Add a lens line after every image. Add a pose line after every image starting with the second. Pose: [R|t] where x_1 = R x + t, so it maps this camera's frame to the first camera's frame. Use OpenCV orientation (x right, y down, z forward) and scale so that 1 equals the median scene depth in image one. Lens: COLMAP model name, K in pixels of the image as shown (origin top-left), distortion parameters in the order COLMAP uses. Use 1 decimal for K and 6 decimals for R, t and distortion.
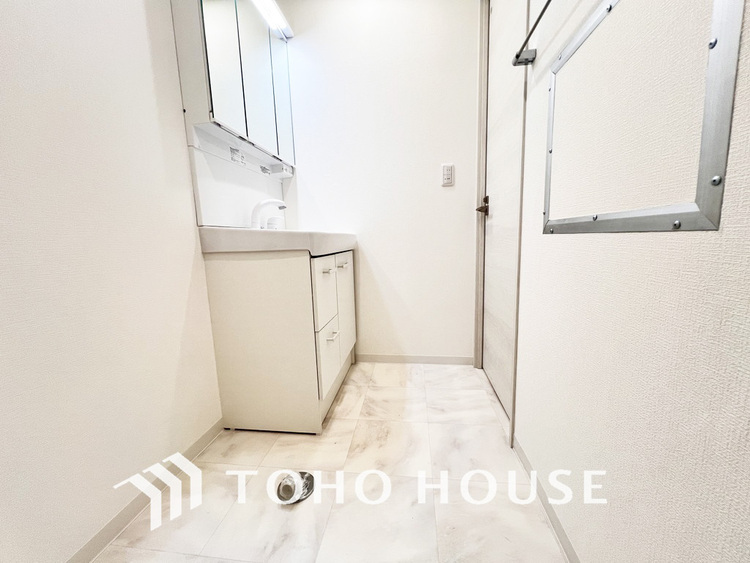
lens RADIAL K [[300.7, 0, 373.9], [0, 300.7, 281.0], [0, 0, 1]] dist [0.002265, 0.000039]
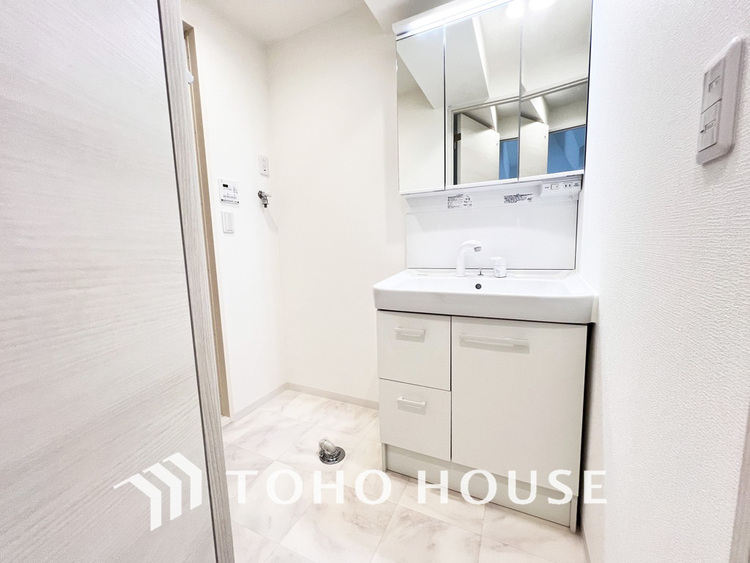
lens RADIAL K [[300.0, 0, 373.7], [0, 300.0, 280.6], [0, 0, 1]] dist [-0.001461, -0.000109]
pose [[-0.306249, 0.155586, -0.939151, 0.659427], [-0.092254, 0.977059, 0.191950, -0.319117], [0.947471, 0.145425, -0.284870, 1.061247]]
